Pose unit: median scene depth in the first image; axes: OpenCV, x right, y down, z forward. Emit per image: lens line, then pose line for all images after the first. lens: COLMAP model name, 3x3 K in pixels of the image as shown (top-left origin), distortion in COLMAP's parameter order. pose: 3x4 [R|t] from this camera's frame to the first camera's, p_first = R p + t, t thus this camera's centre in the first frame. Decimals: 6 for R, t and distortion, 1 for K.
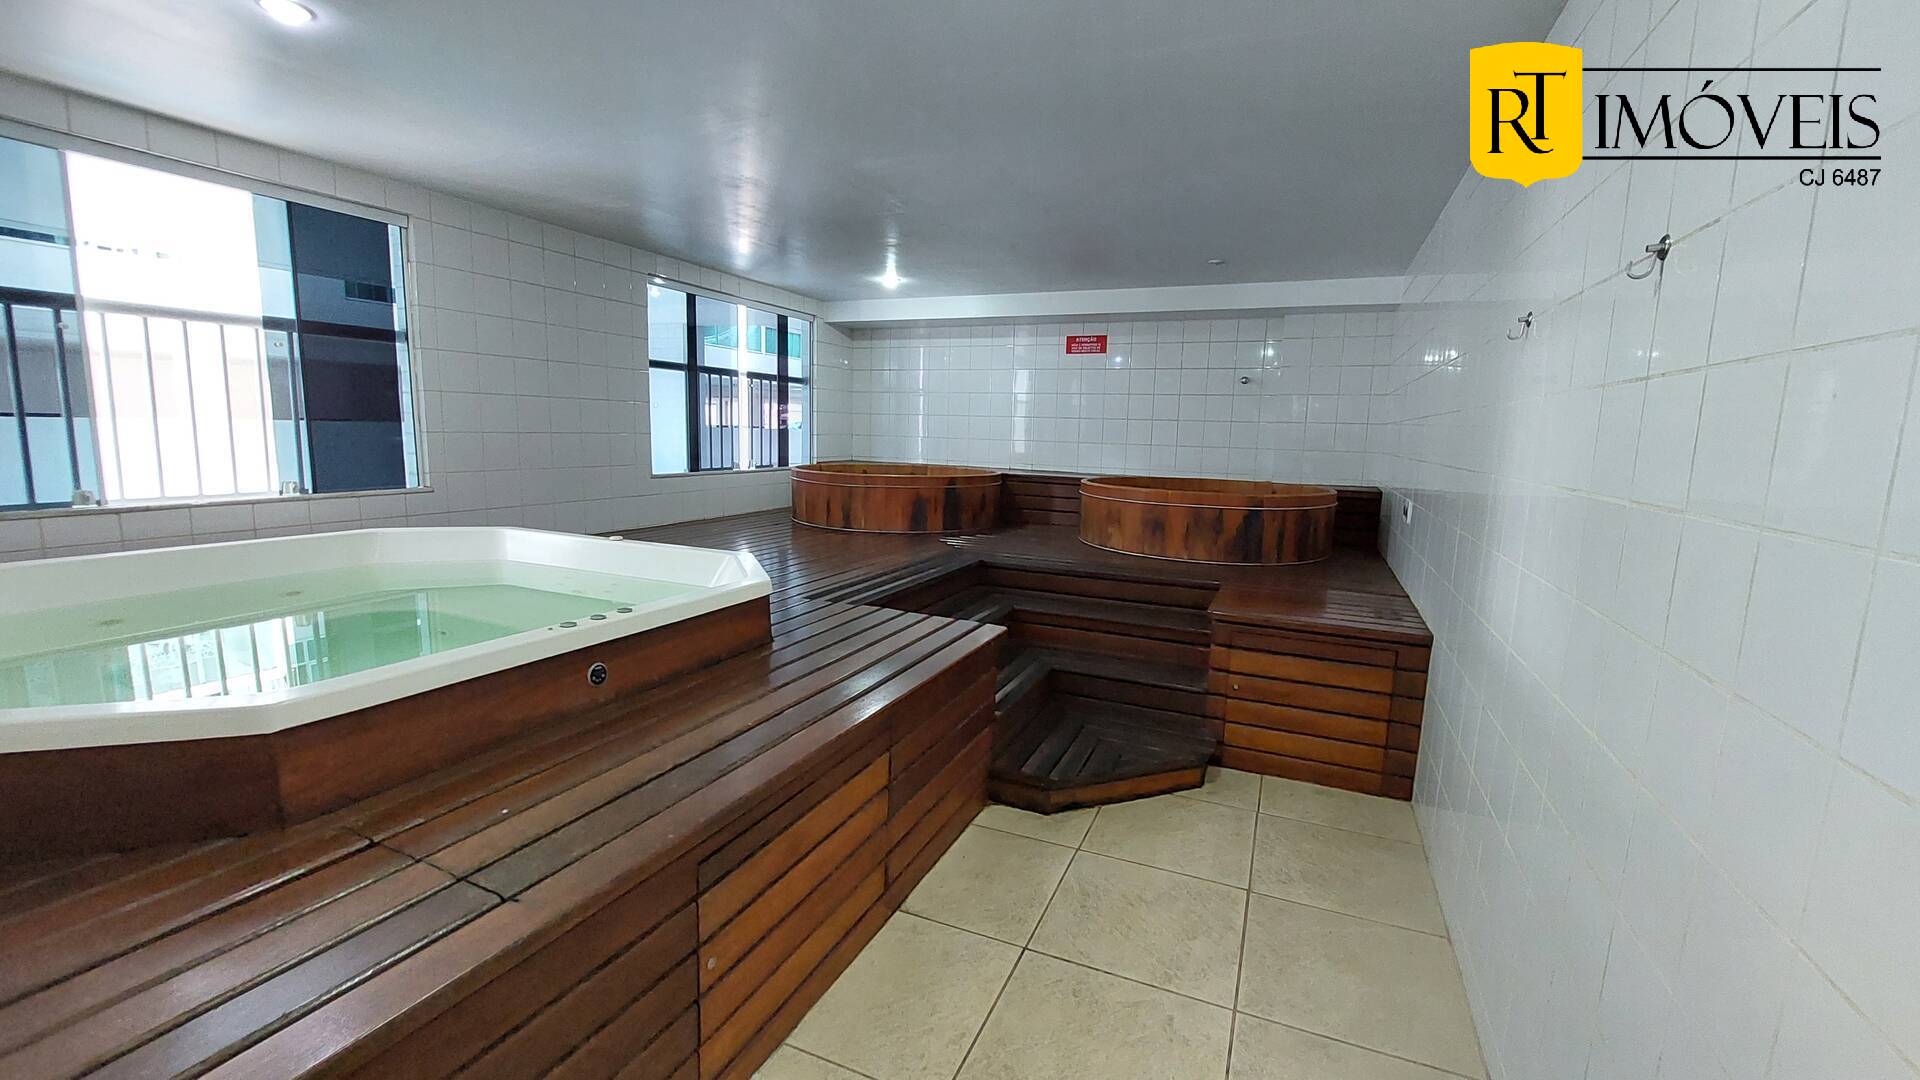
lens RADIAL K [[750.3, 0, 960.0], [0, 750.3, 540.0], [0, 0, 1]] dist [-0.002868, -0.006334]
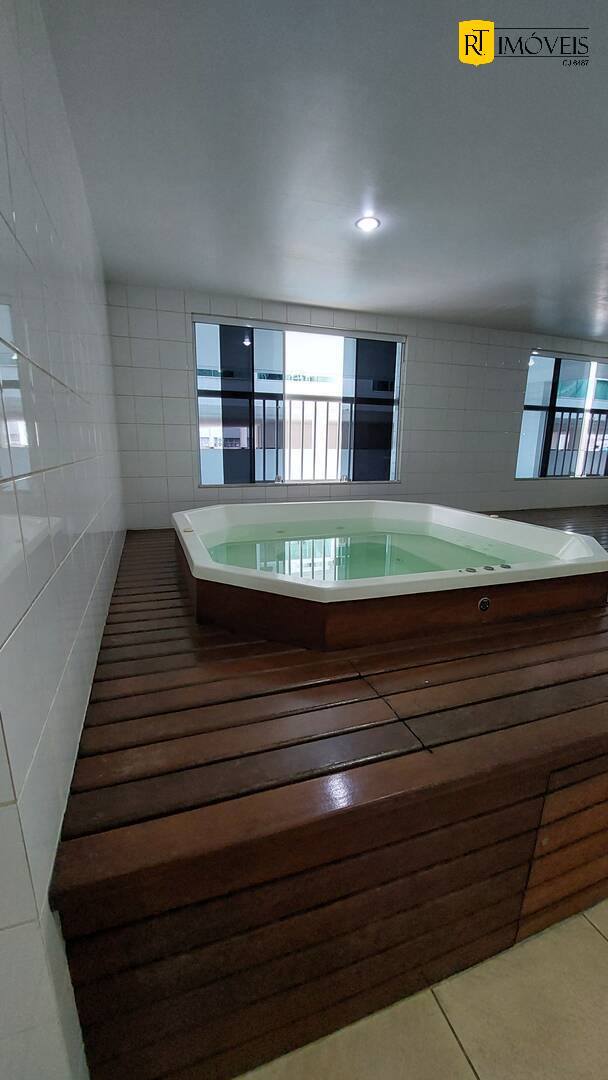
lens RADIAL K [[411.3, 0, 304.0], [0, 411.3, 540.0], [0, 0, 1]] dist [-0.000355, -0.000021]
pose [[0.678211, 0.137770, -0.721837, -0.107721], [-0.095252, 0.990464, 0.099545, -0.001197], [0.728668, 0.001244, 0.684866, 0.114425]]
